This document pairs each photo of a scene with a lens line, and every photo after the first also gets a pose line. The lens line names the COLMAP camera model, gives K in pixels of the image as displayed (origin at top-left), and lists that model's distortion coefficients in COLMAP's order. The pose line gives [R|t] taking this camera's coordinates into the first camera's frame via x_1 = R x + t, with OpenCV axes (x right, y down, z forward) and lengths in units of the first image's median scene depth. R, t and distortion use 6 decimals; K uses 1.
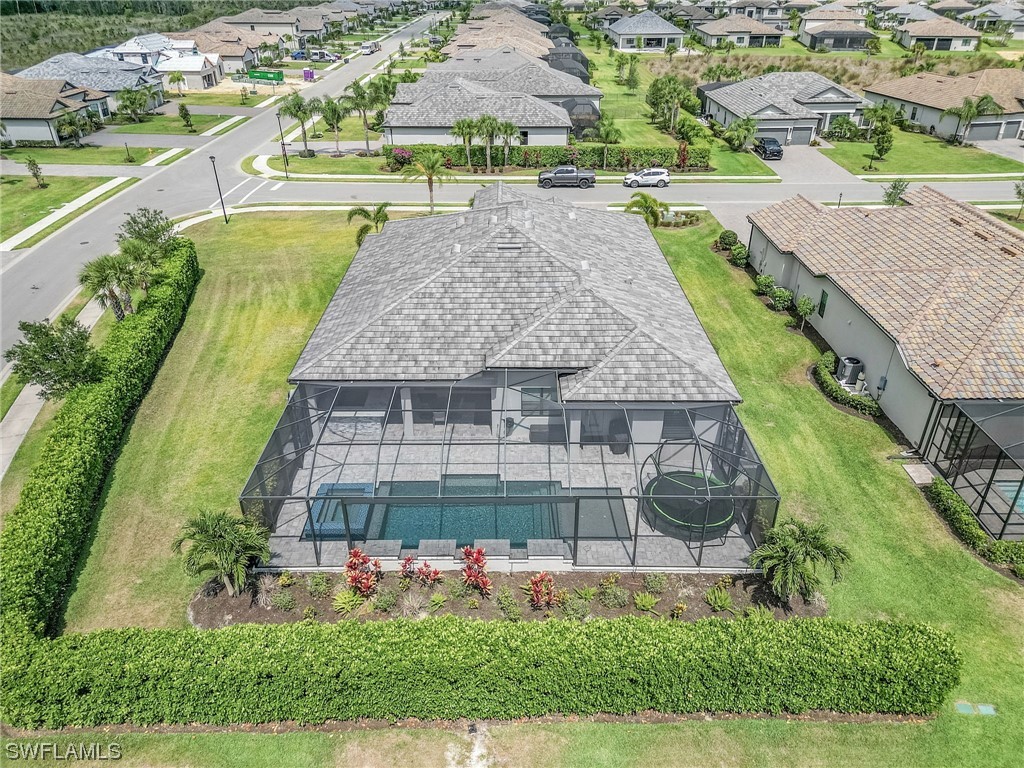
lens RADIAL K [[723.4, 0, 511.0], [0, 723.4, 385.9], [0, 0, 1]] dist [0.026601, -0.012098]
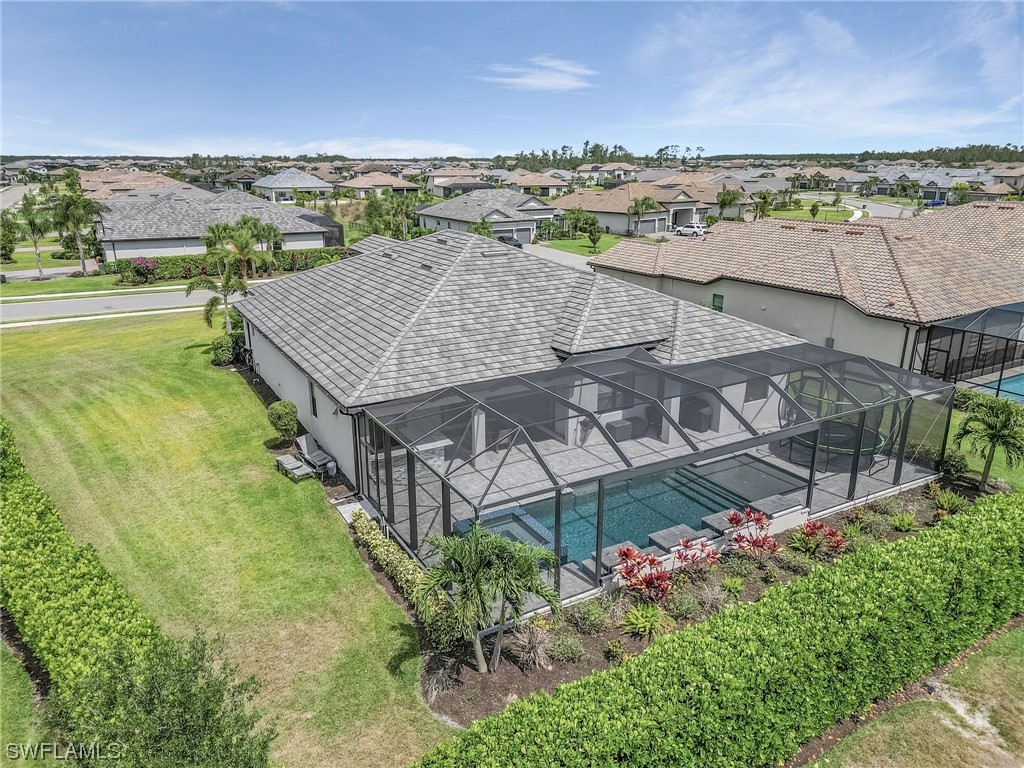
lens RADIAL K [[723.4, 0, 511.0], [0, 723.4, 380.4], [0, 0, 1]] dist [0.026601, -0.012098]
pose [[0.863806, -0.143264, 0.483026, -0.415471], [0.250088, 0.954194, -0.164228, 0.101882], [-0.437372, 0.262660, 0.860067, 0.252393]]
